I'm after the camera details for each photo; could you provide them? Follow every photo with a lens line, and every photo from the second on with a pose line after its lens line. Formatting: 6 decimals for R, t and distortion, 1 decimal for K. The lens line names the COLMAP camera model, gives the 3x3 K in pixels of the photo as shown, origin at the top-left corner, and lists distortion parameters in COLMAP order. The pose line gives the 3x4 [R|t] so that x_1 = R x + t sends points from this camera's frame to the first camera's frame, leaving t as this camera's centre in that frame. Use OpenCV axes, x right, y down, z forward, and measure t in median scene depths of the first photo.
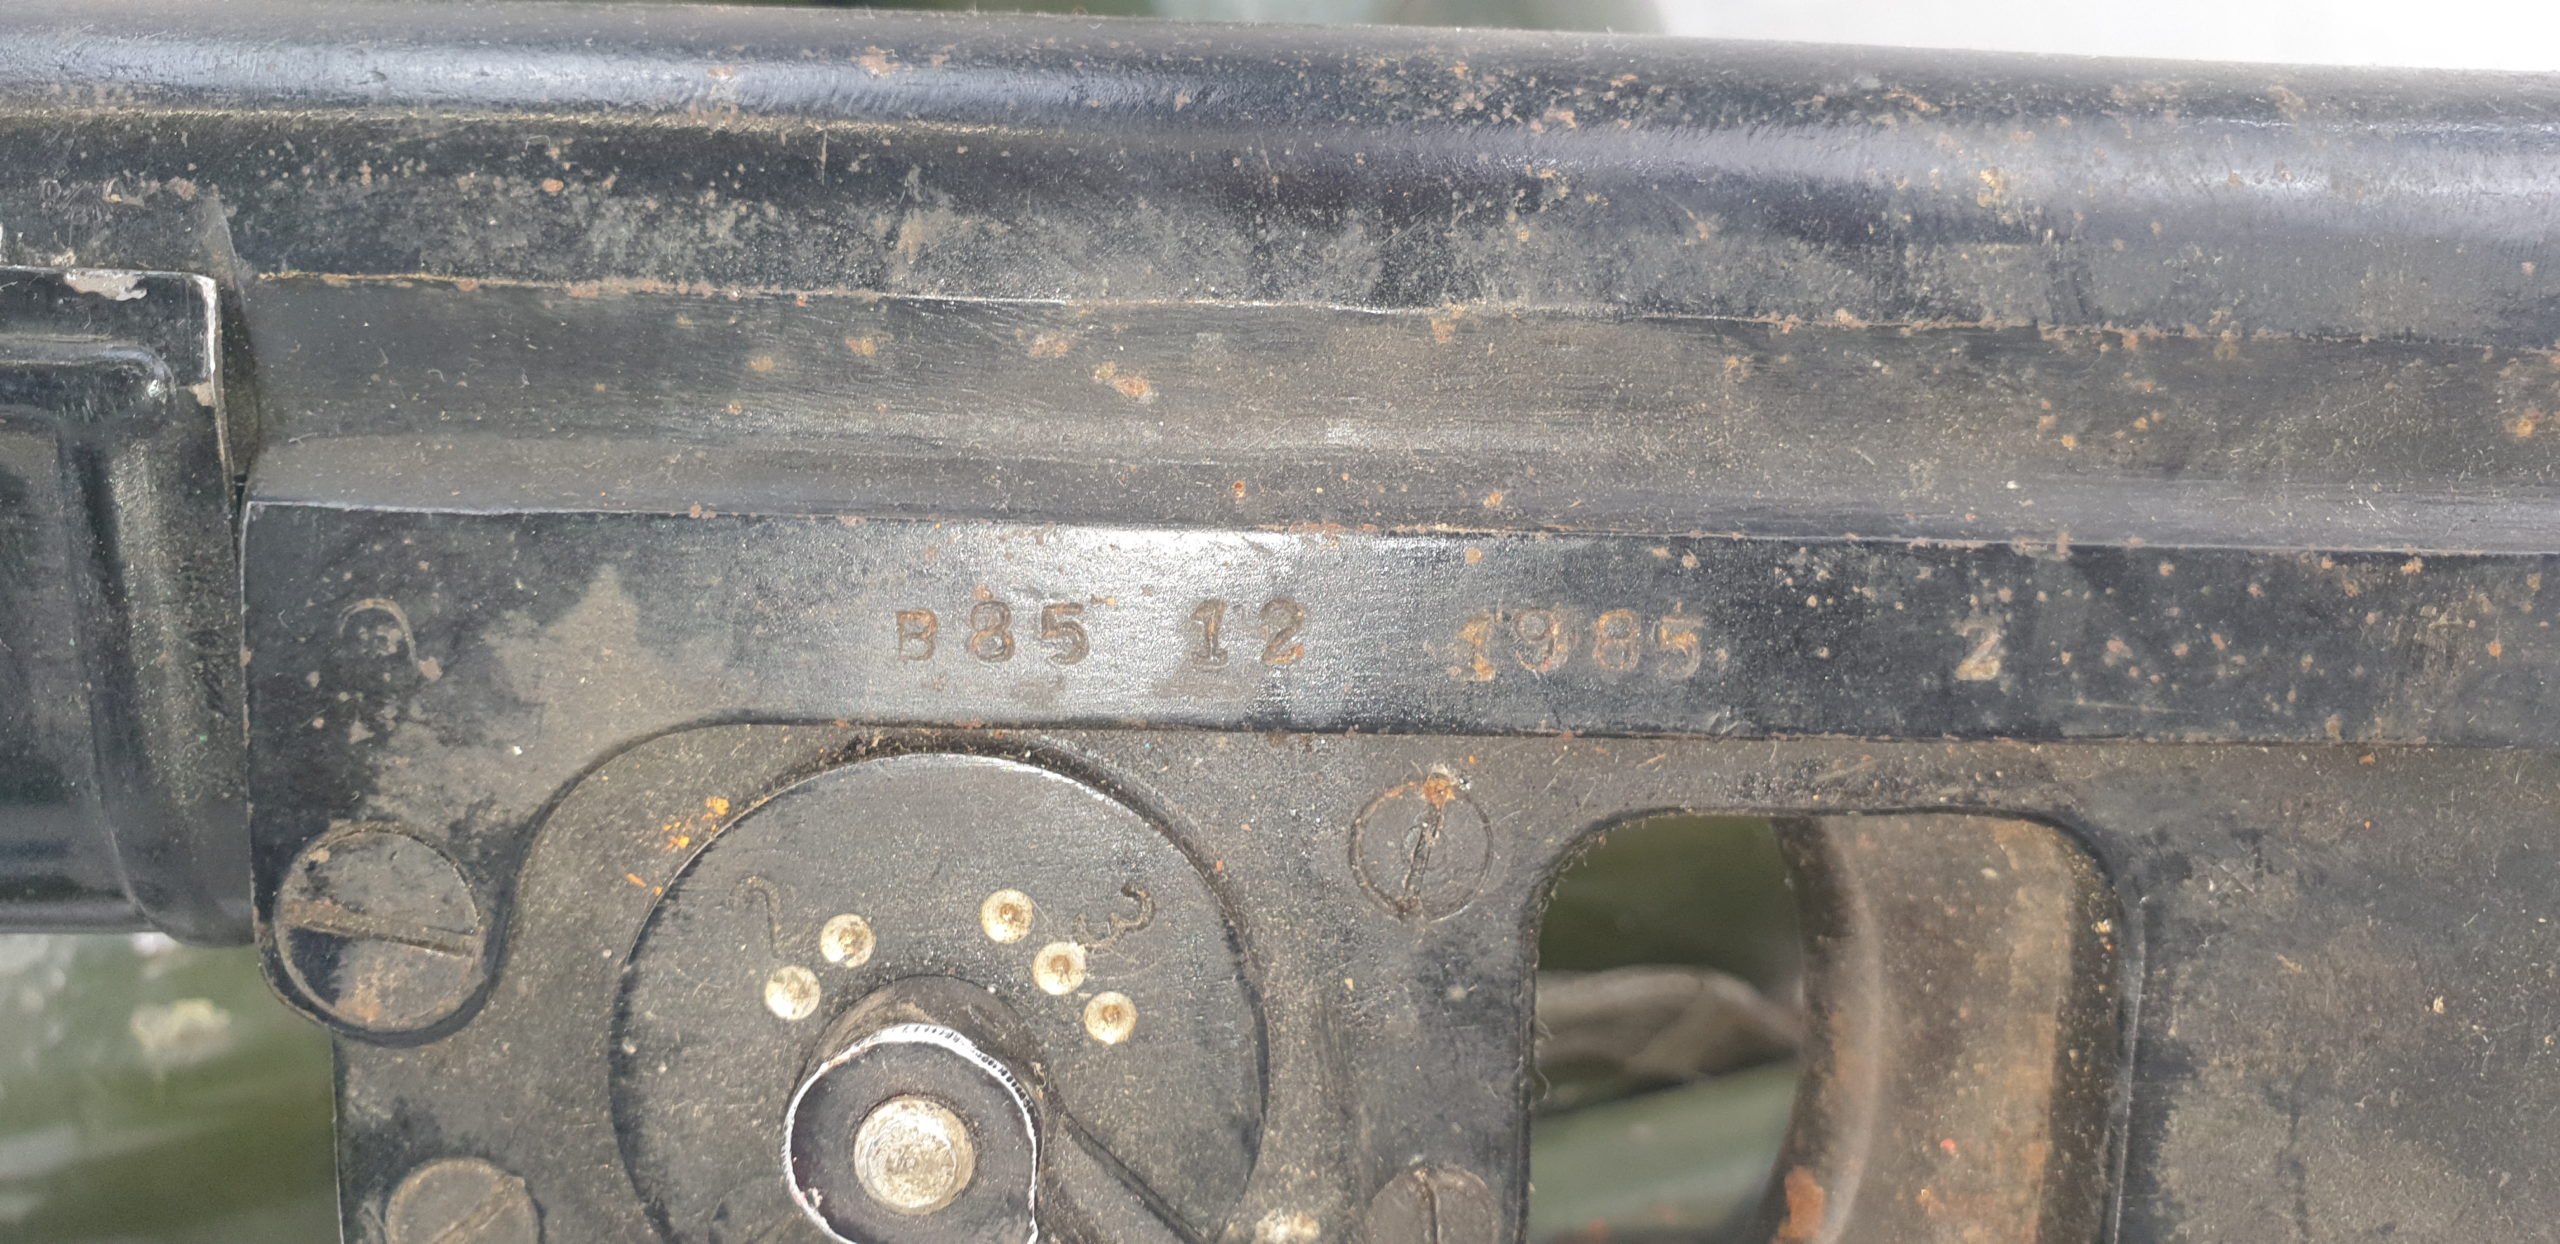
lens RADIAL K [[1773.5, 0, 1289.1], [0, 1773.5, 704.1], [0, 0, 1]] dist [-0.041540, -0.001653]
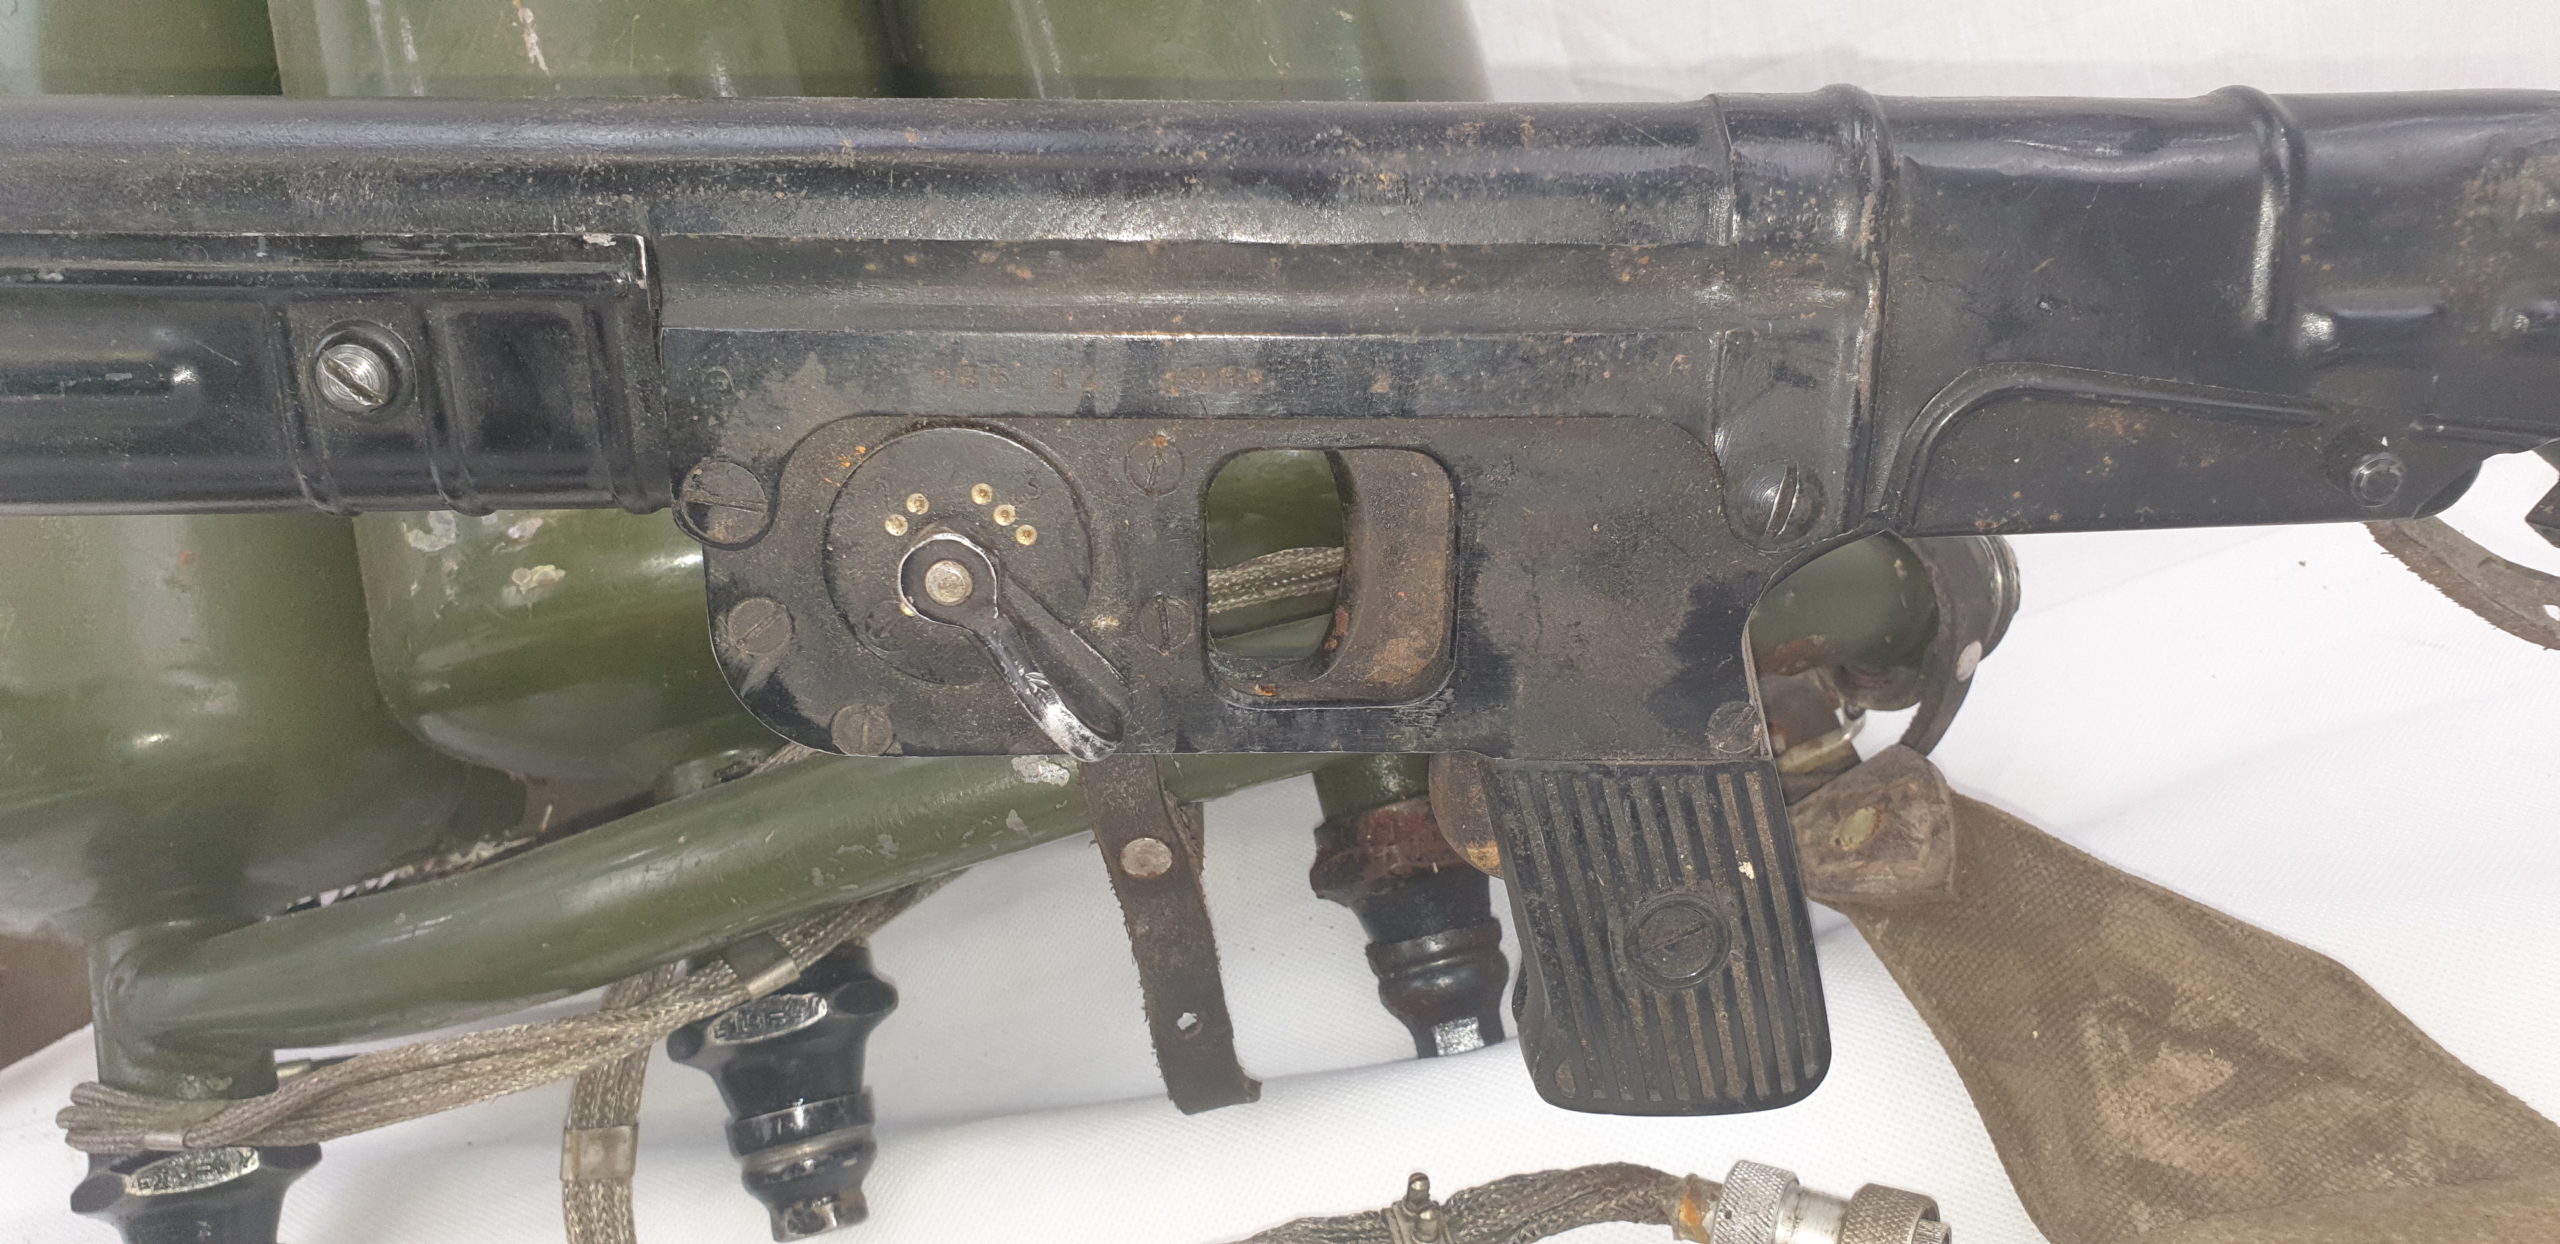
lens RADIAL K [[2024.9, 0, 1364.2], [0, 2024.9, 655.5], [0, 0, 1]] dist [0.065034, -0.001088]
pose [[0.999841, -0.014316, 0.010627, 0.345397], [0.012631, 0.989424, 0.144505, -0.059994], [-0.012584, -0.144347, 0.989447, -1.868767]]
